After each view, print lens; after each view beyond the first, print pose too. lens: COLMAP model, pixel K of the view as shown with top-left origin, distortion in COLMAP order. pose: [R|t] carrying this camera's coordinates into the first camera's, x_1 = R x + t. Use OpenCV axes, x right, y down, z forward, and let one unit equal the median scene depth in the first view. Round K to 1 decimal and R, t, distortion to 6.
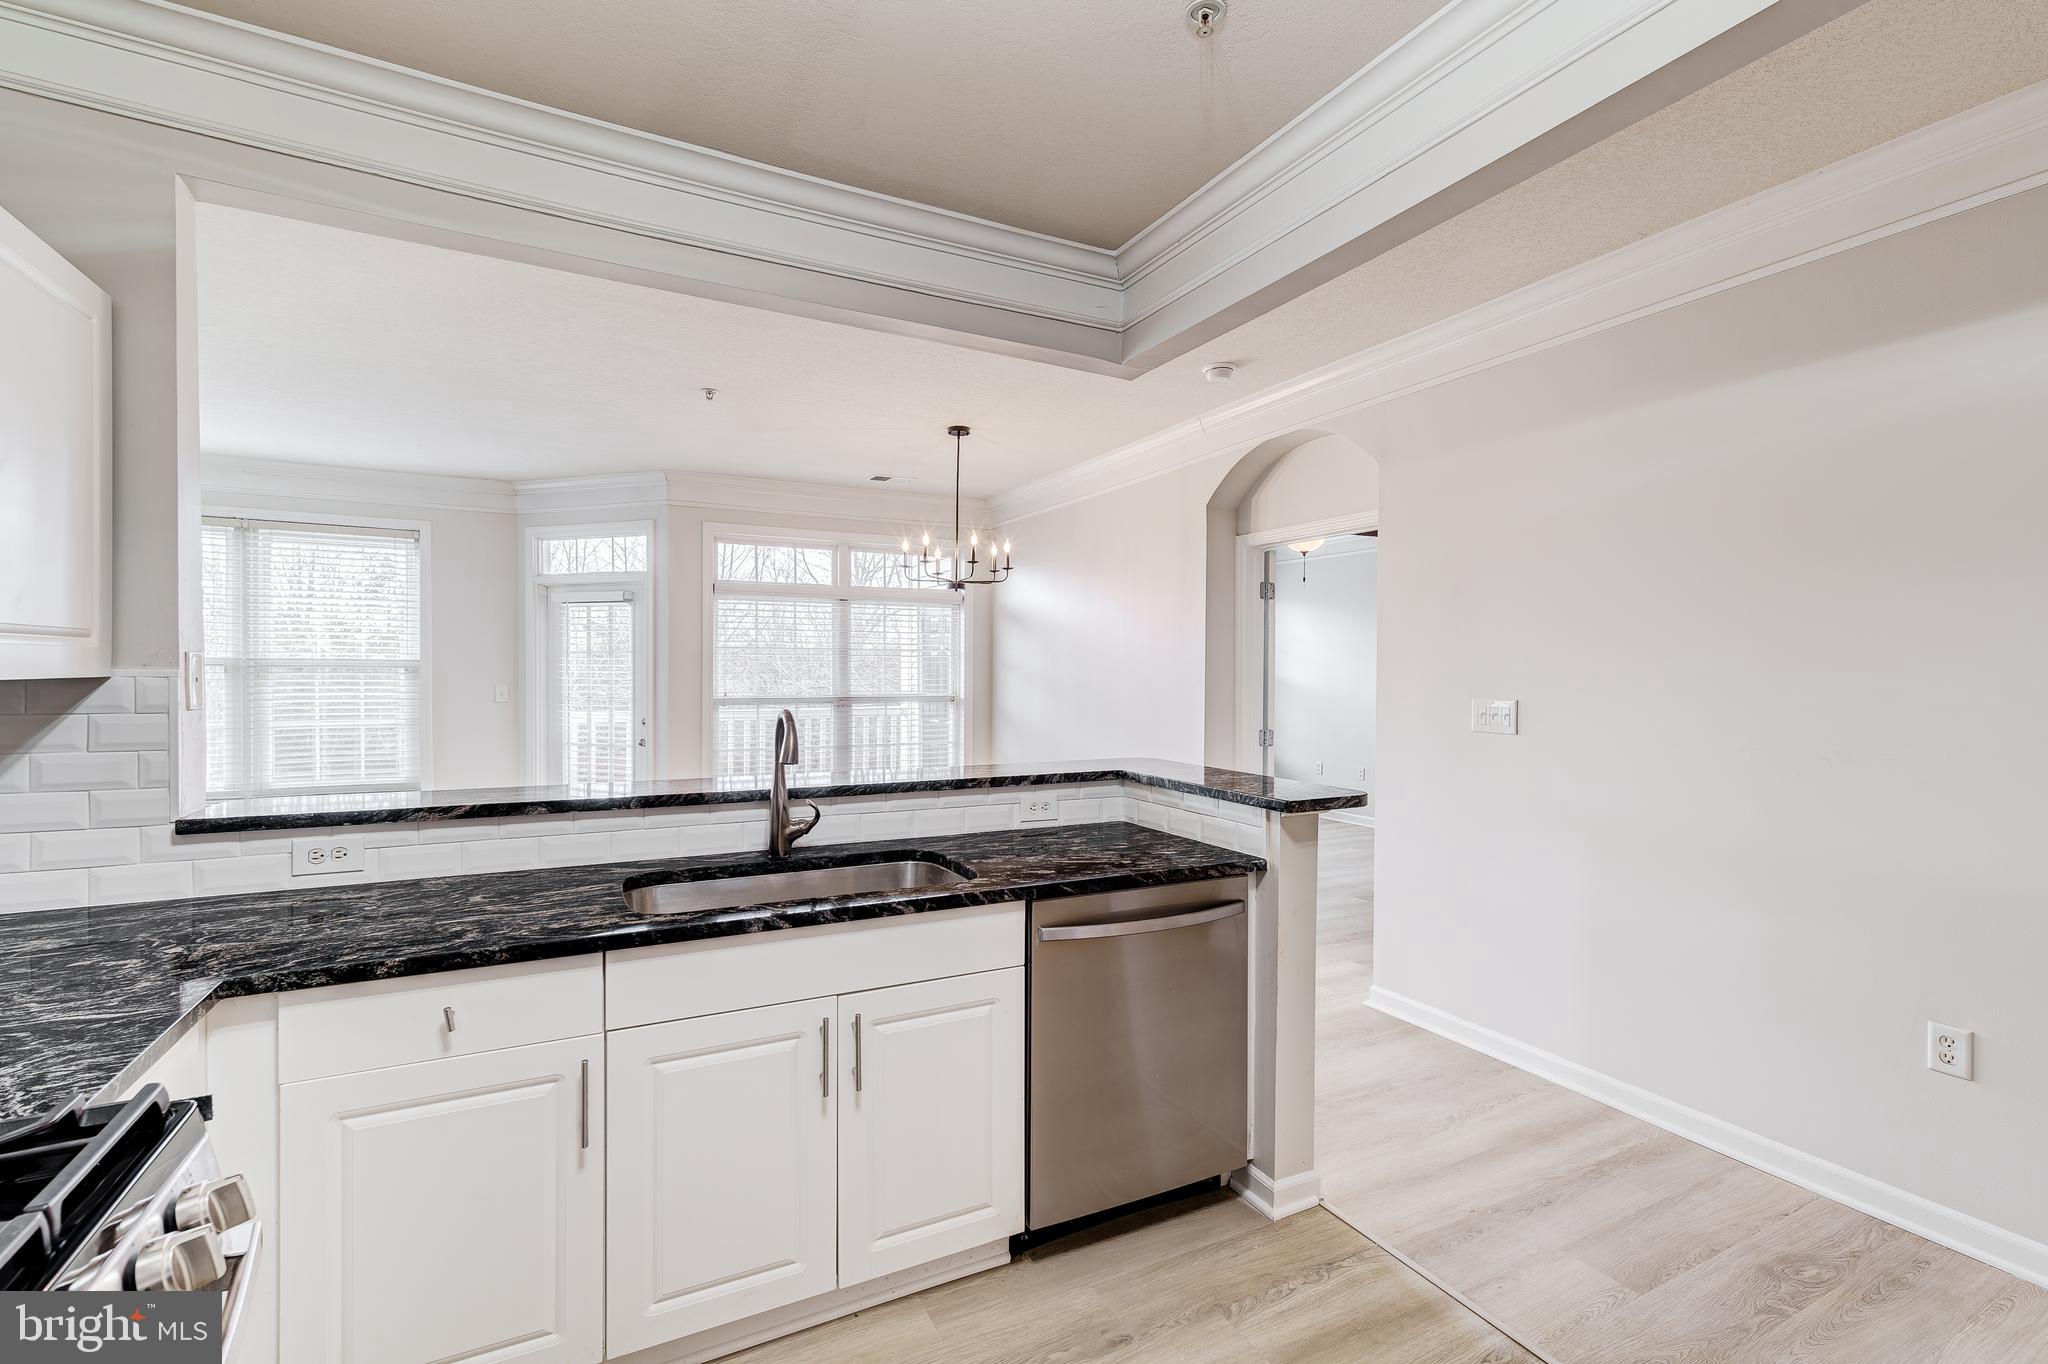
lens RADIAL K [[892.6, 0, 1001.7], [0, 892.6, 688.1], [0, 0, 1]] dist [0.005282, -0.000420]
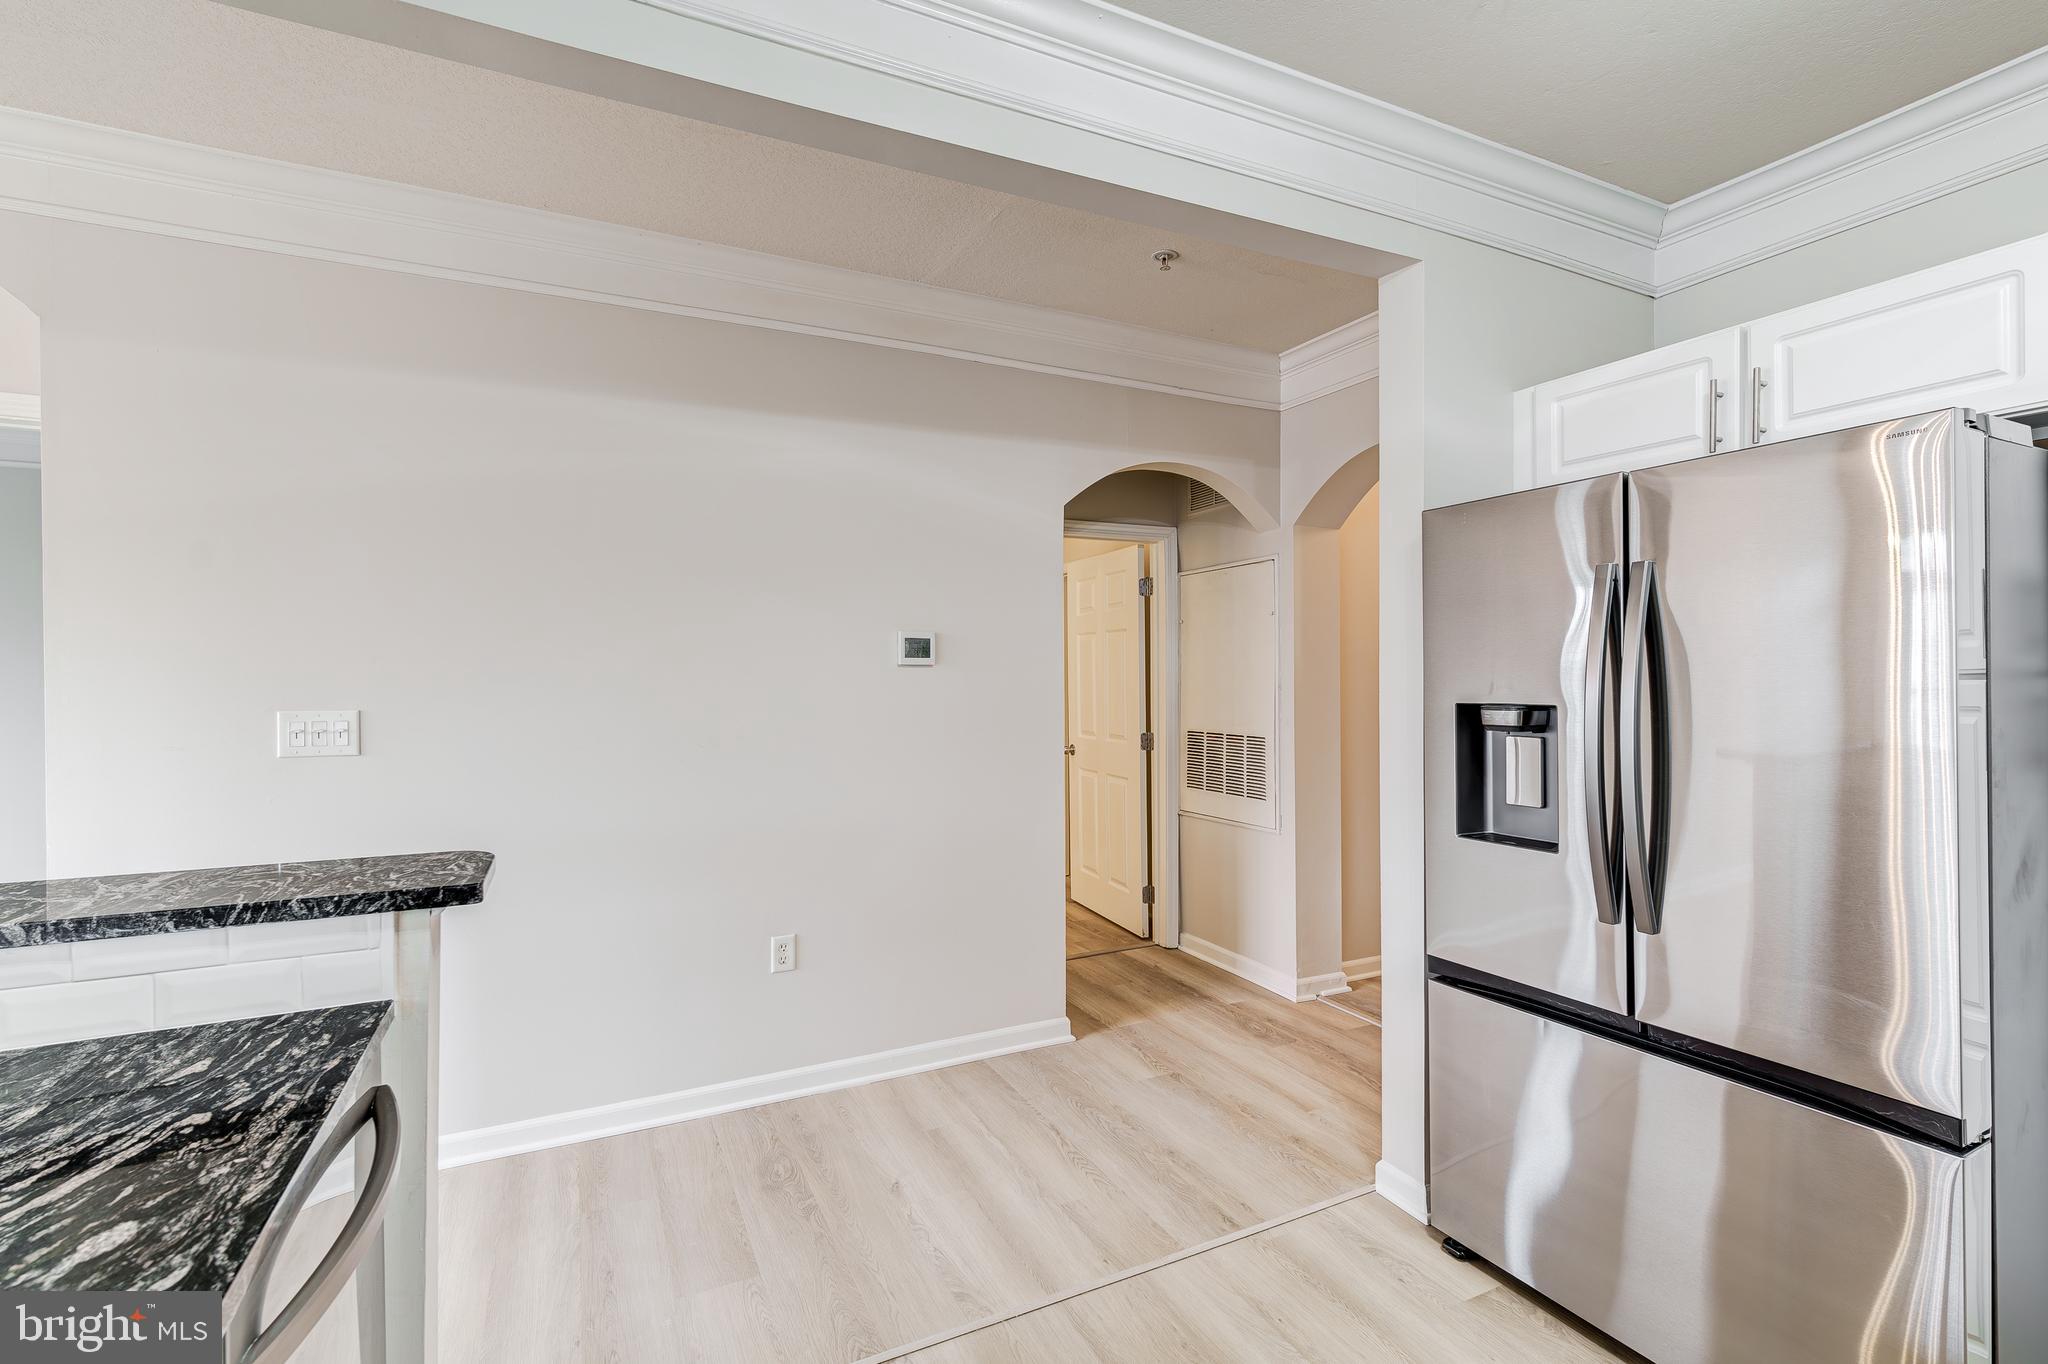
lens RADIAL K [[892.6, 0, 1024.8], [0, 892.6, 678.1], [0, 0, 1]] dist [0.005282, -0.000420]
pose [[0.022090, -0.000440, 0.999756, -0.246148], [0.017542, 0.999846, 0.000052, -0.003881], [-0.999602, 0.017536, 0.022094, 0.526491]]
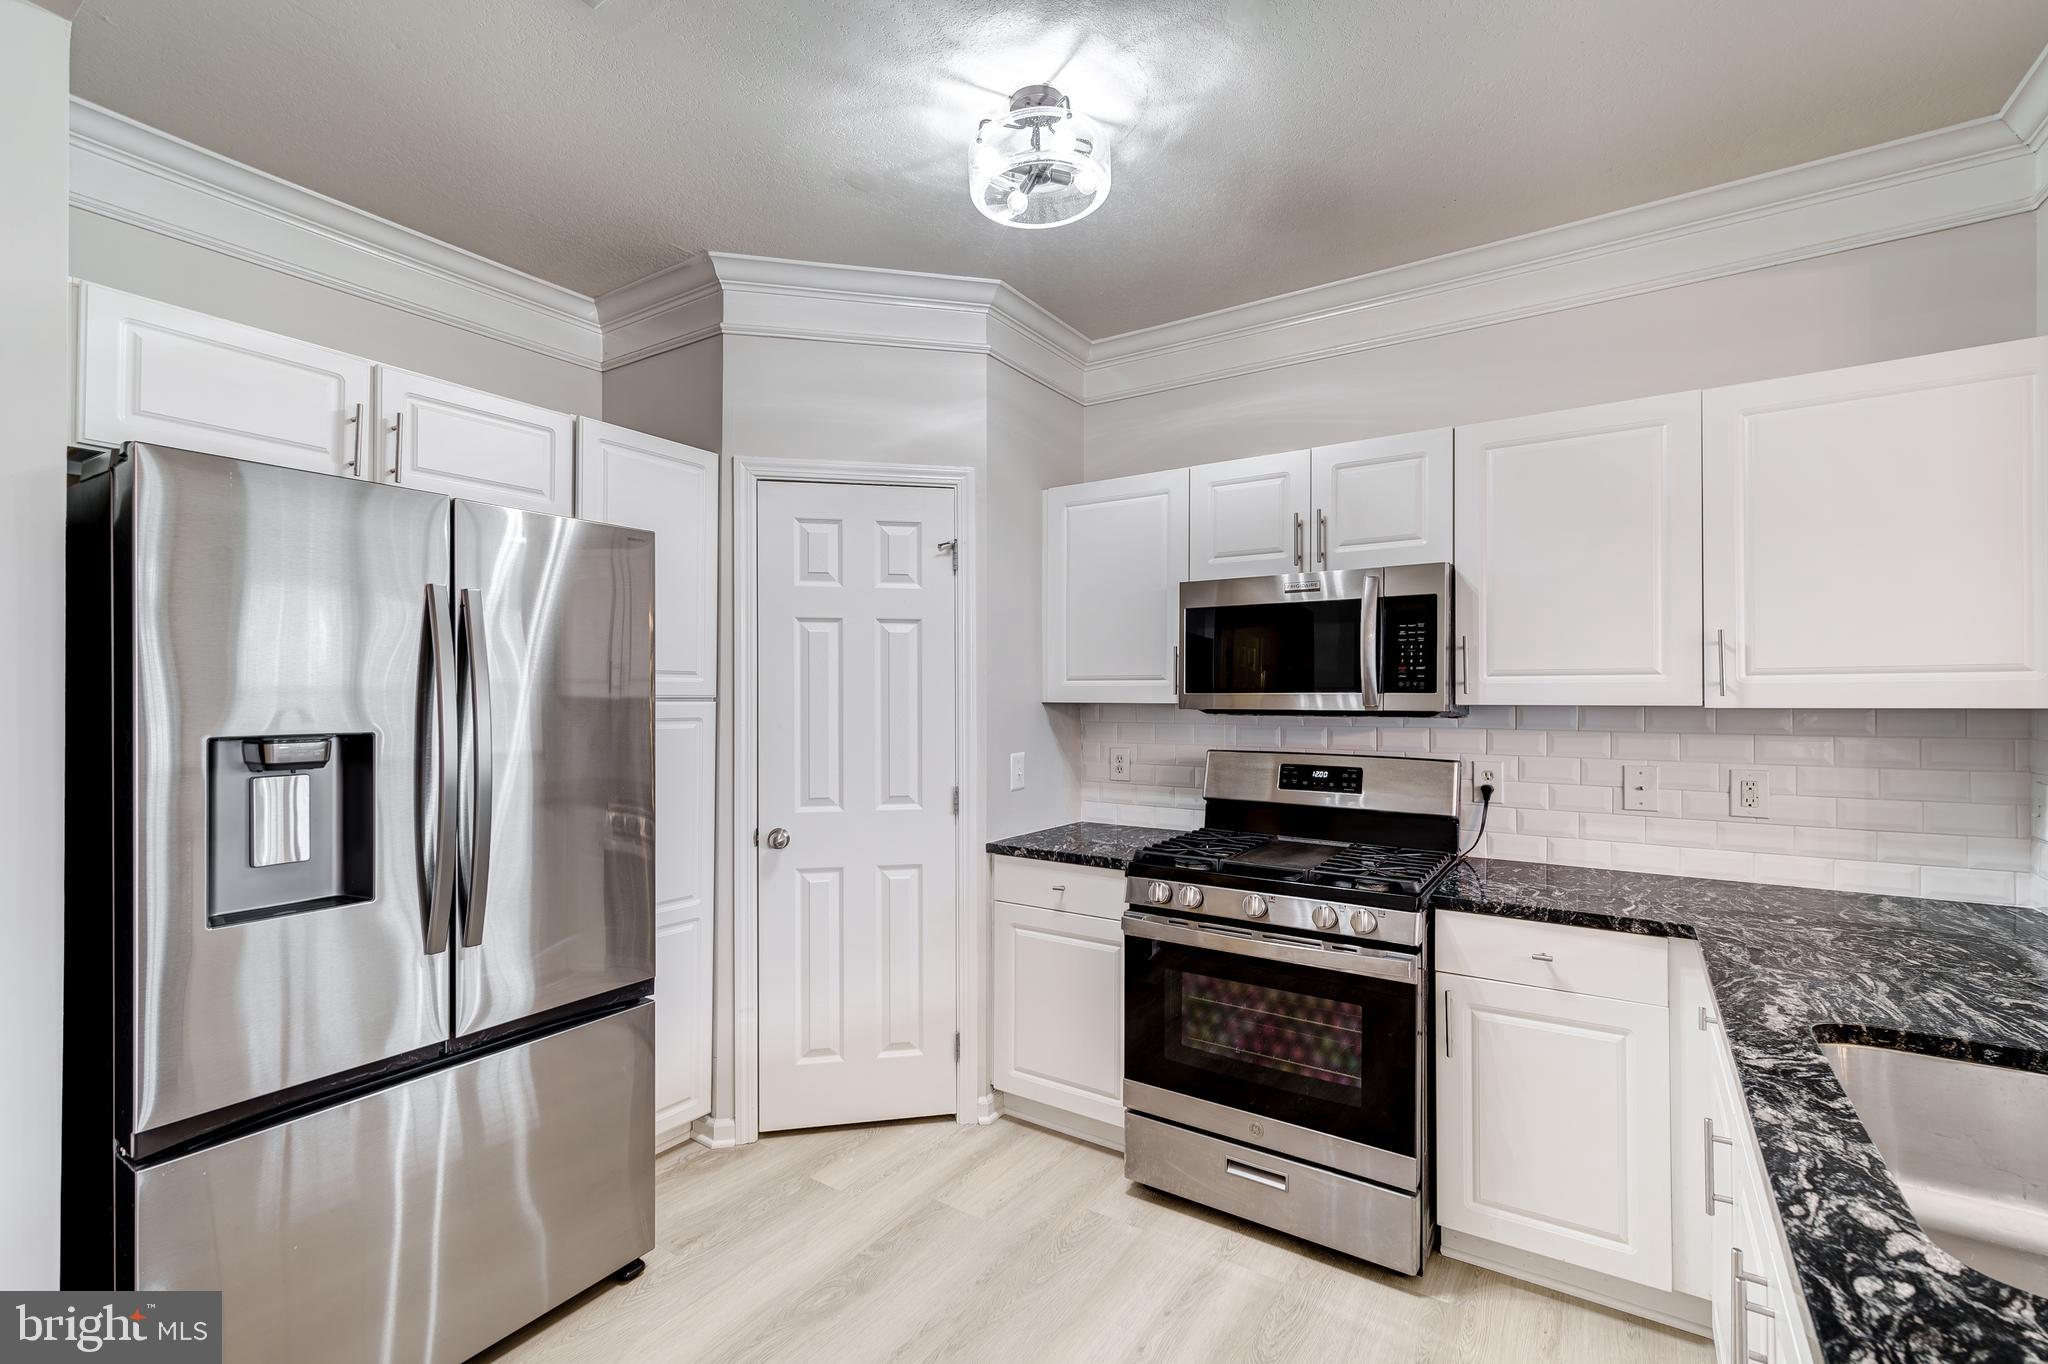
lens RADIAL K [[892.6, 0, 1018.6], [0, 892.6, 693.8], [0, 0, 1]] dist [0.005282, -0.000420]
pose [[-0.870236, -0.009154, -0.492551, 0.379292], [-0.014162, 0.999879, 0.006439, -0.013096], [0.492432, 0.012579, -0.870260, 0.878115]]
